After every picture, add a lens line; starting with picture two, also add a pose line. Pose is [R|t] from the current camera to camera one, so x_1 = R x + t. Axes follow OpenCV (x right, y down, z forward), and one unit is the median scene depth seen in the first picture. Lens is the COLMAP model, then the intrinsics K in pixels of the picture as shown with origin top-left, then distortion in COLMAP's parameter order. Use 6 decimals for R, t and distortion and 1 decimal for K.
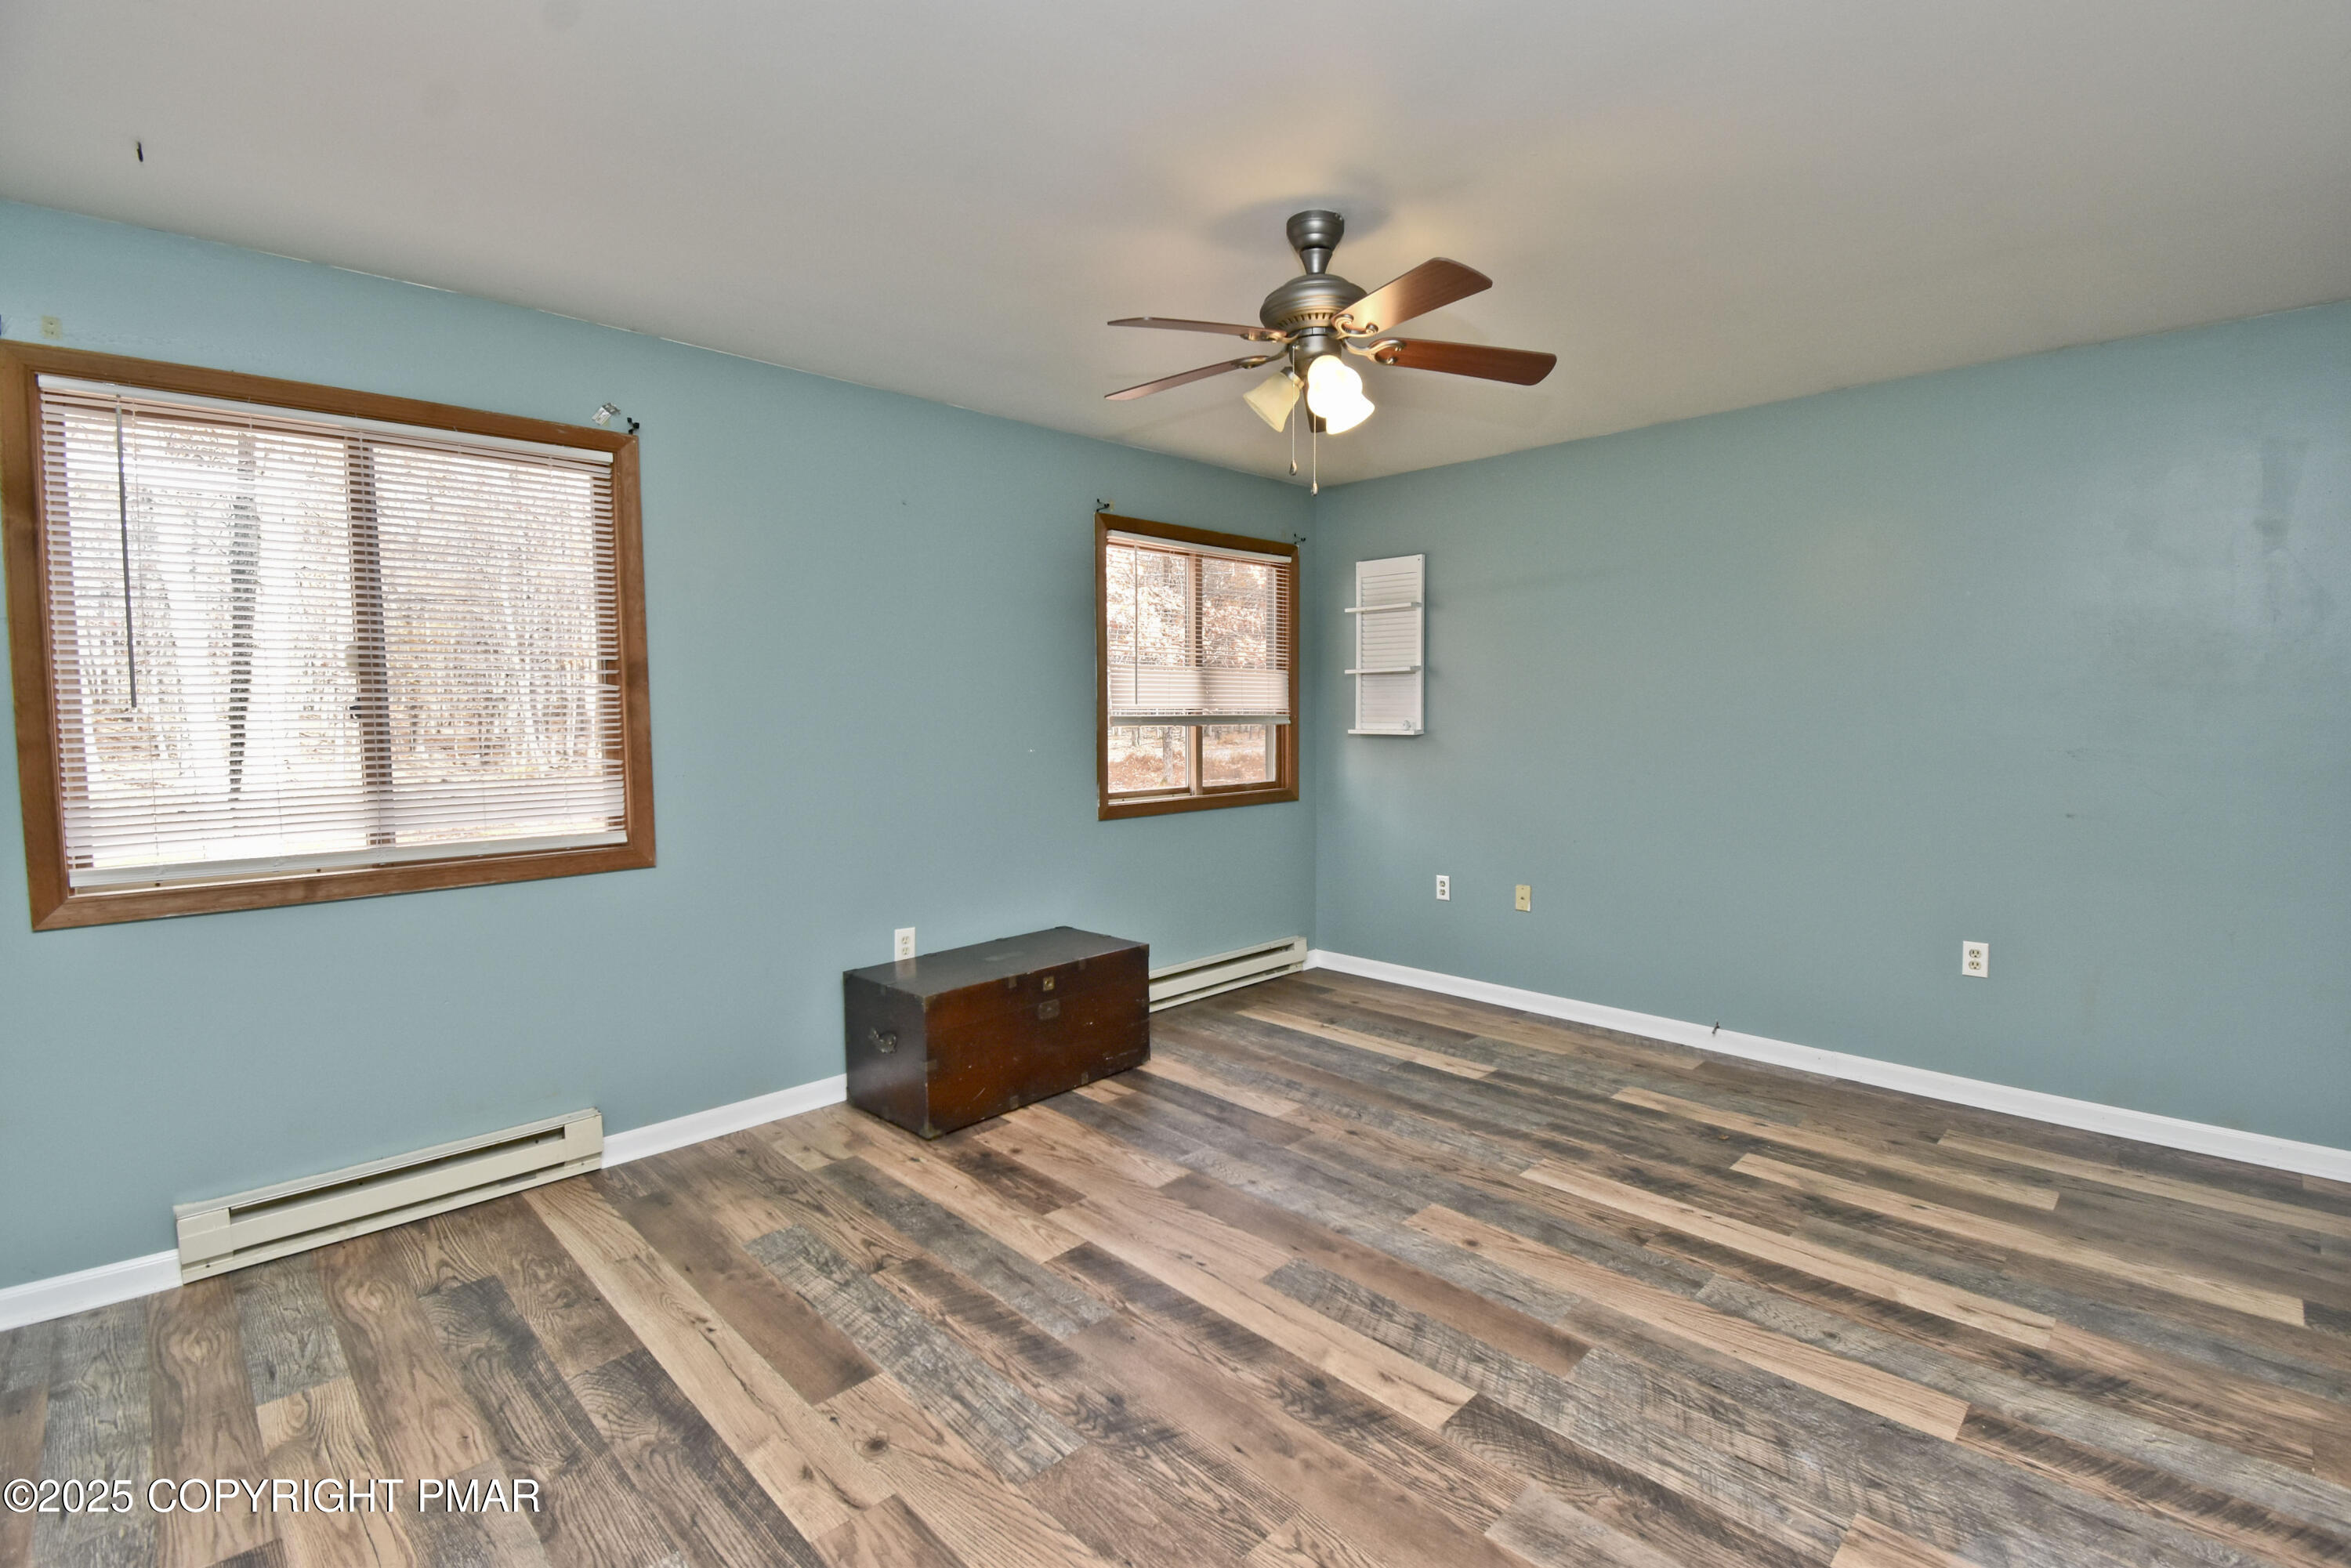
lens RADIAL K [[1073.2, 0, 1157.1], [0, 1073.2, 788.5], [0, 0, 1]] dist [0.003369, -0.015978]
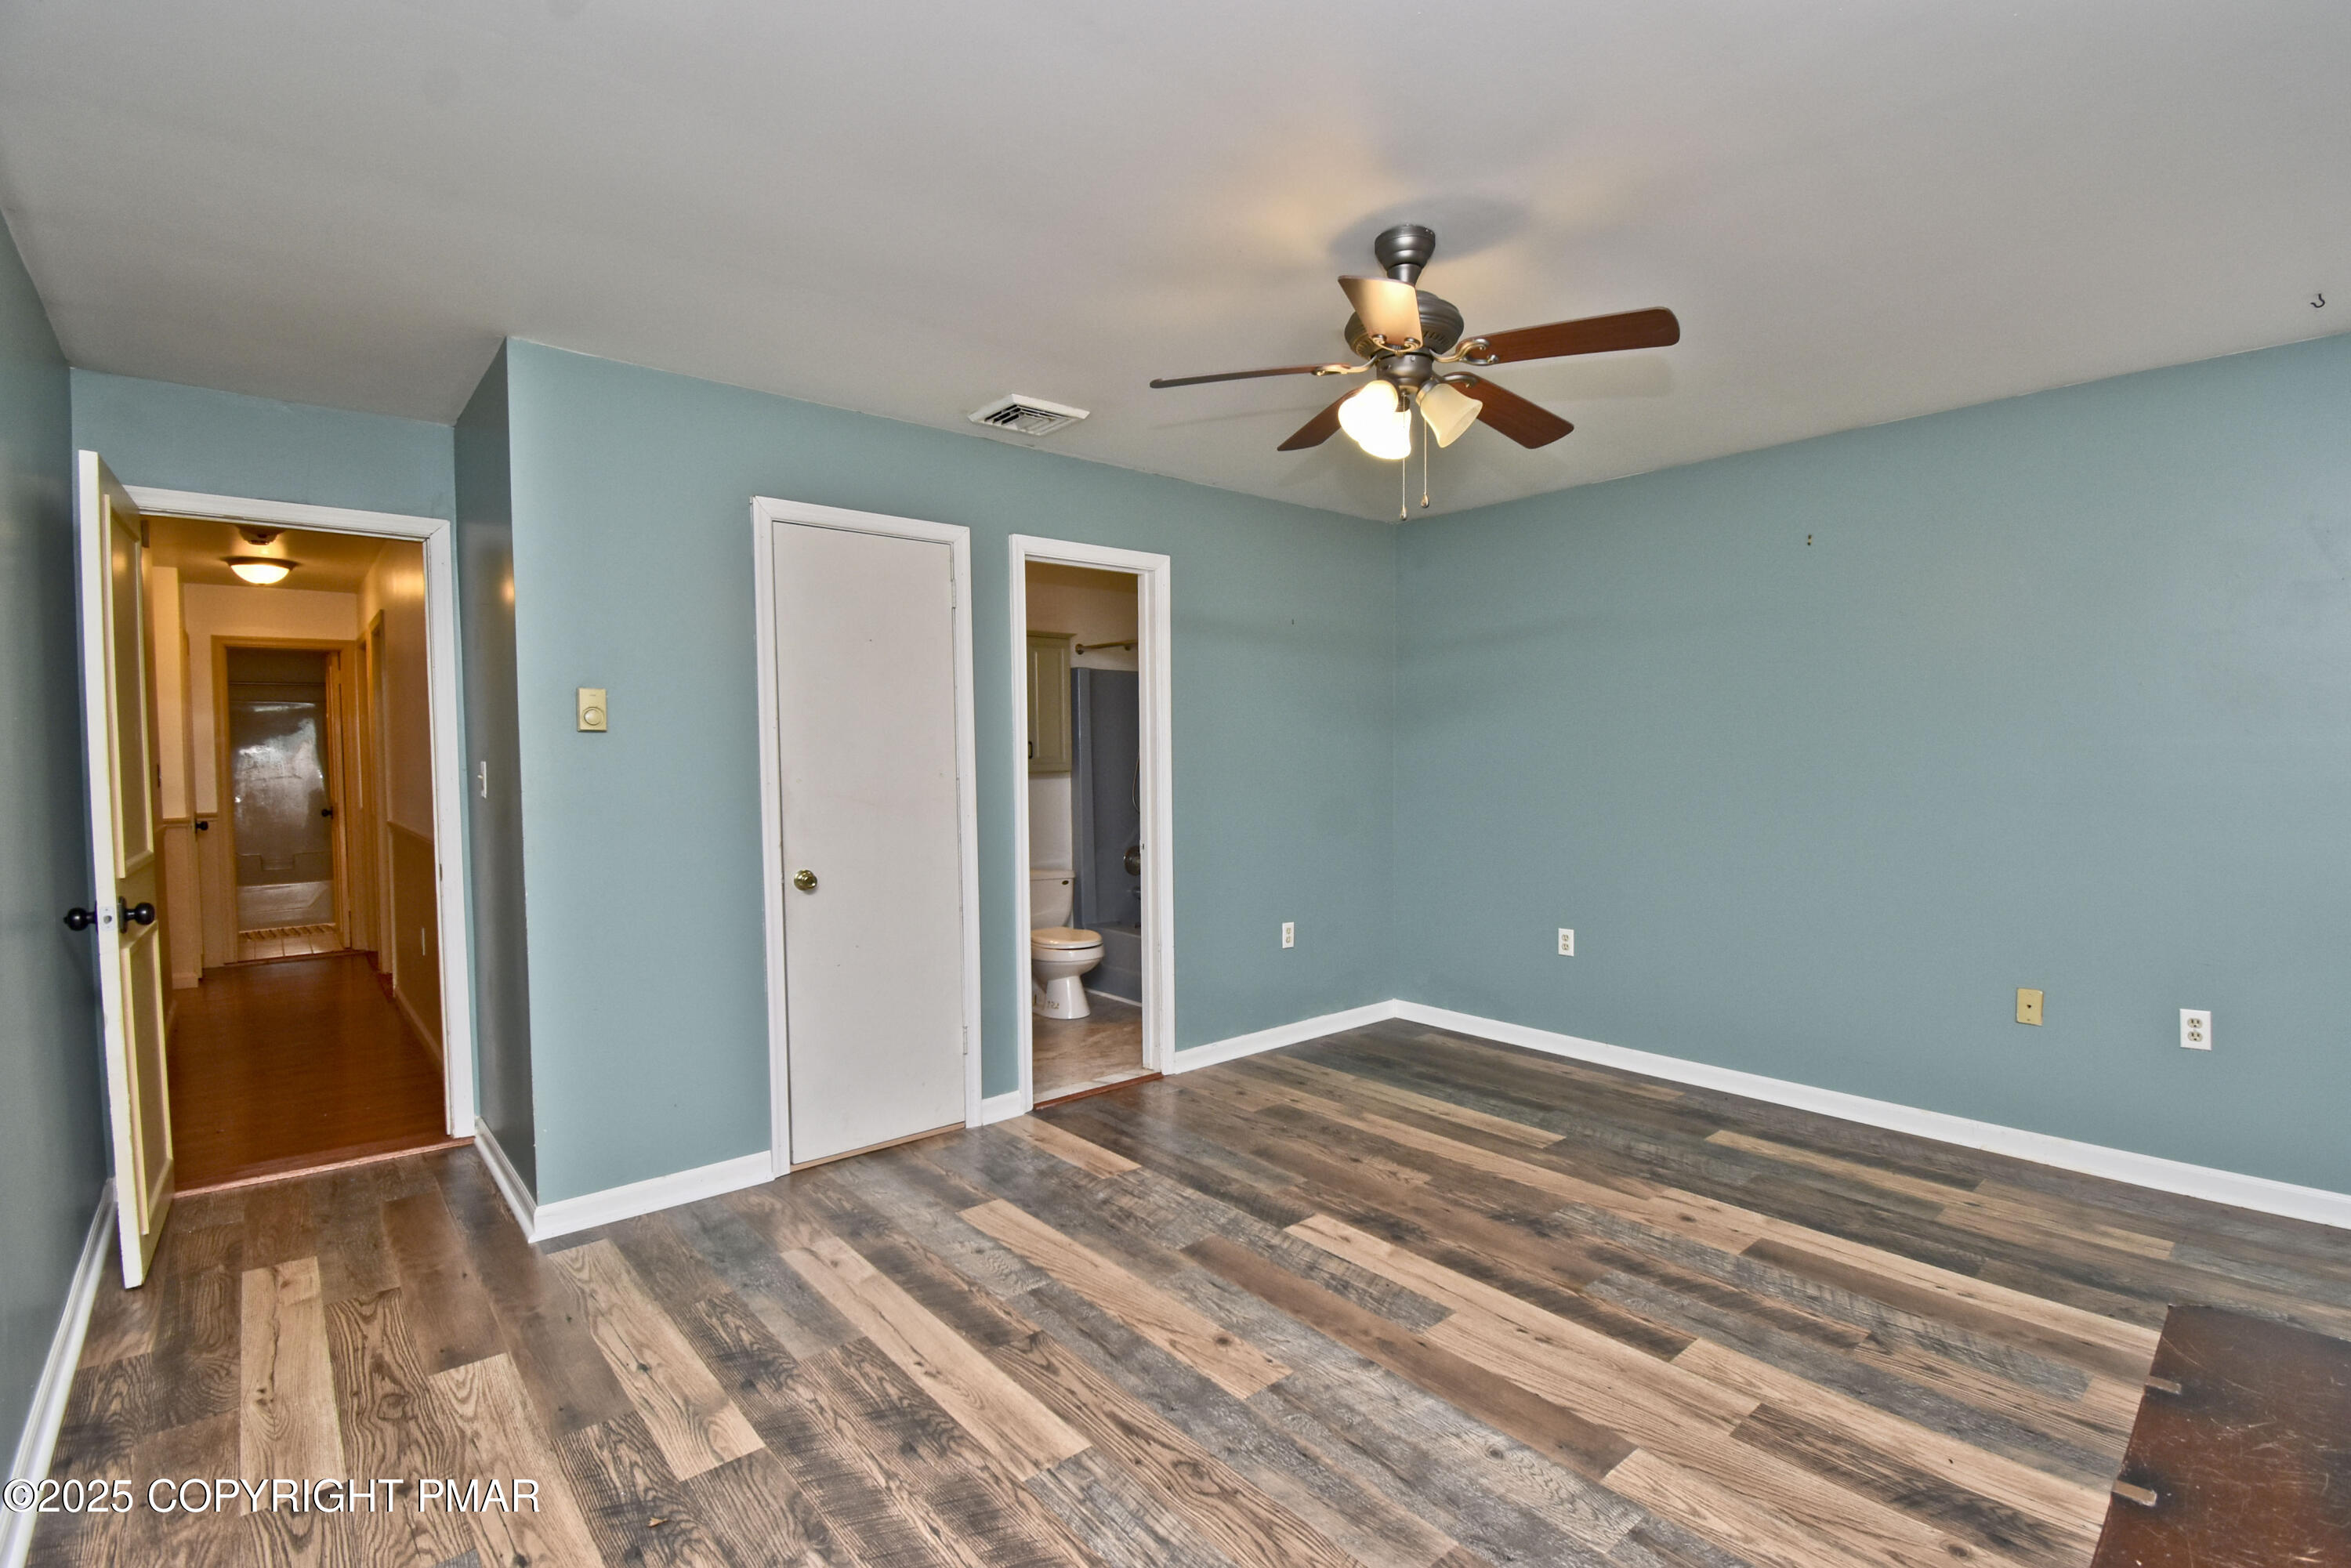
lens RADIAL K [[1073.2, 0, 1166.1], [0, 1073.2, 782.5], [0, 0, 1]] dist [0.003369, -0.015978]
pose [[-0.997965, 0.011748, 0.062679, 0.284037], [0.018385, 0.994155, 0.106381, -0.138794], [-0.061063, 0.107317, -0.992348, 1.875178]]
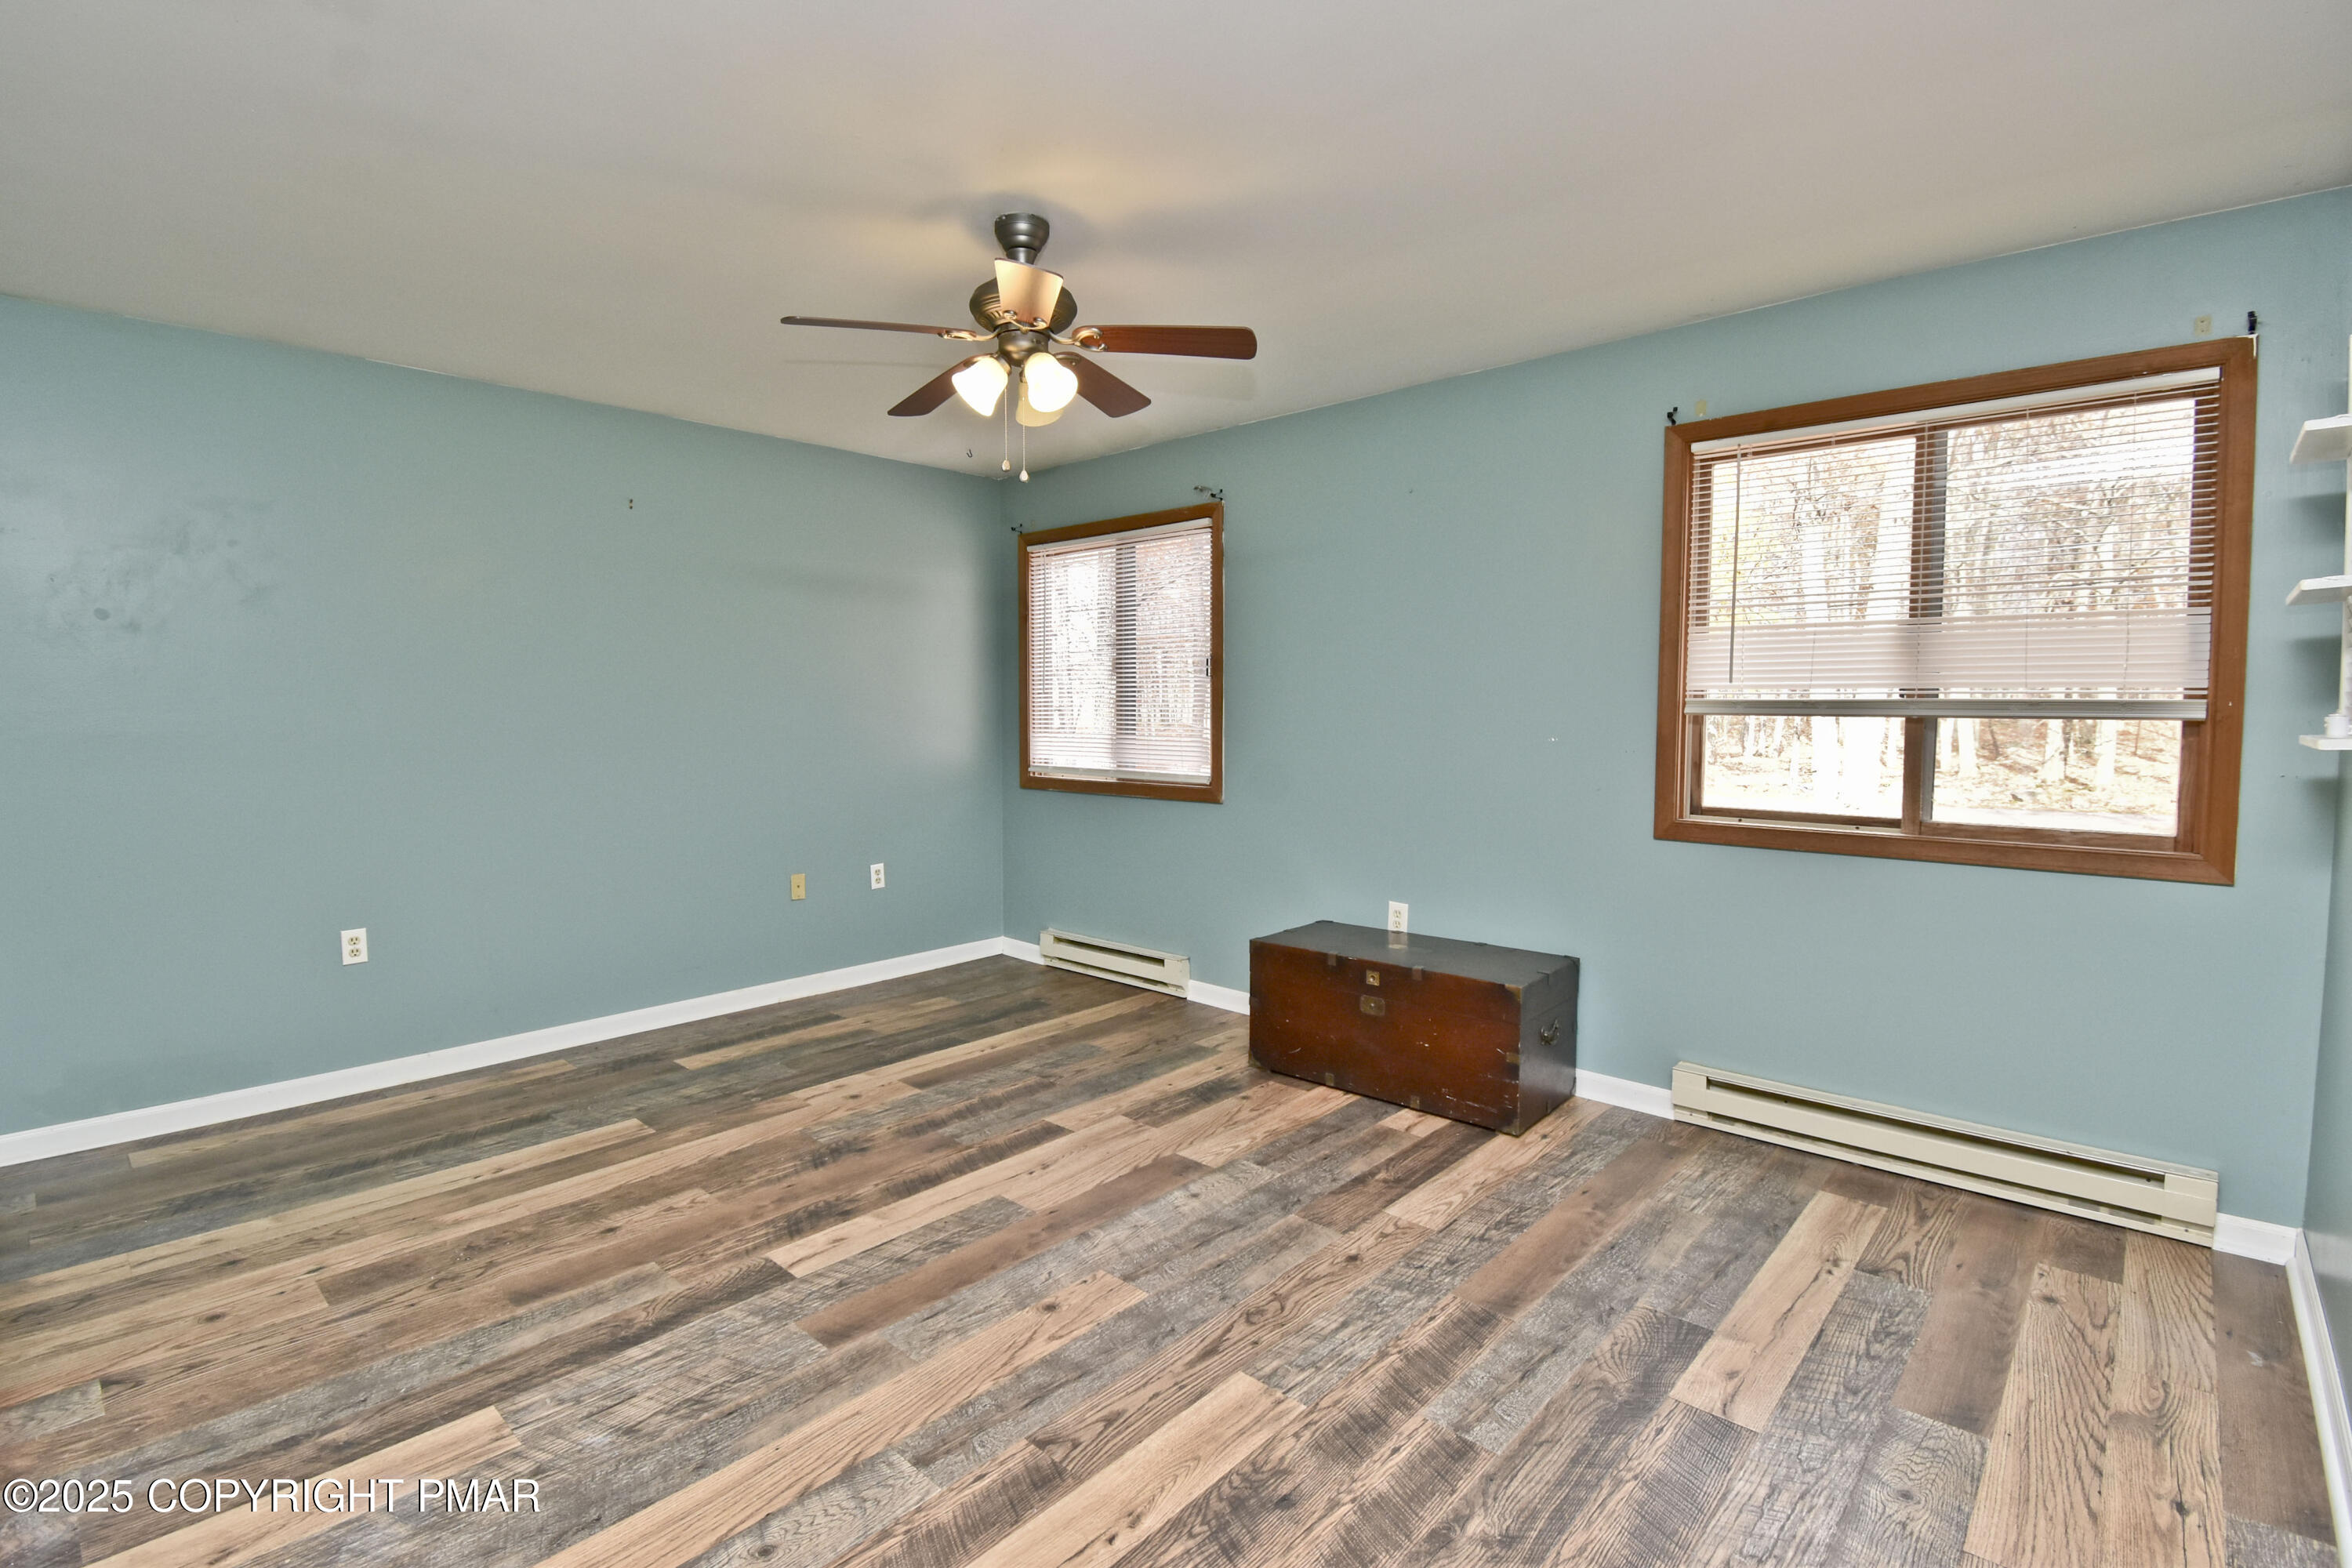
lens RADIAL K [[1073.6, 0, 1158.8], [0, 1073.6, 780.7], [0, 0, 1]] dist [0.003369, -0.015978]
pose [[0.053722, 0.079618, -0.995377, 1.141972], [-0.077978, 0.994107, 0.075308, -0.069665], [0.995507, 0.073571, 0.059613, 1.022407]]
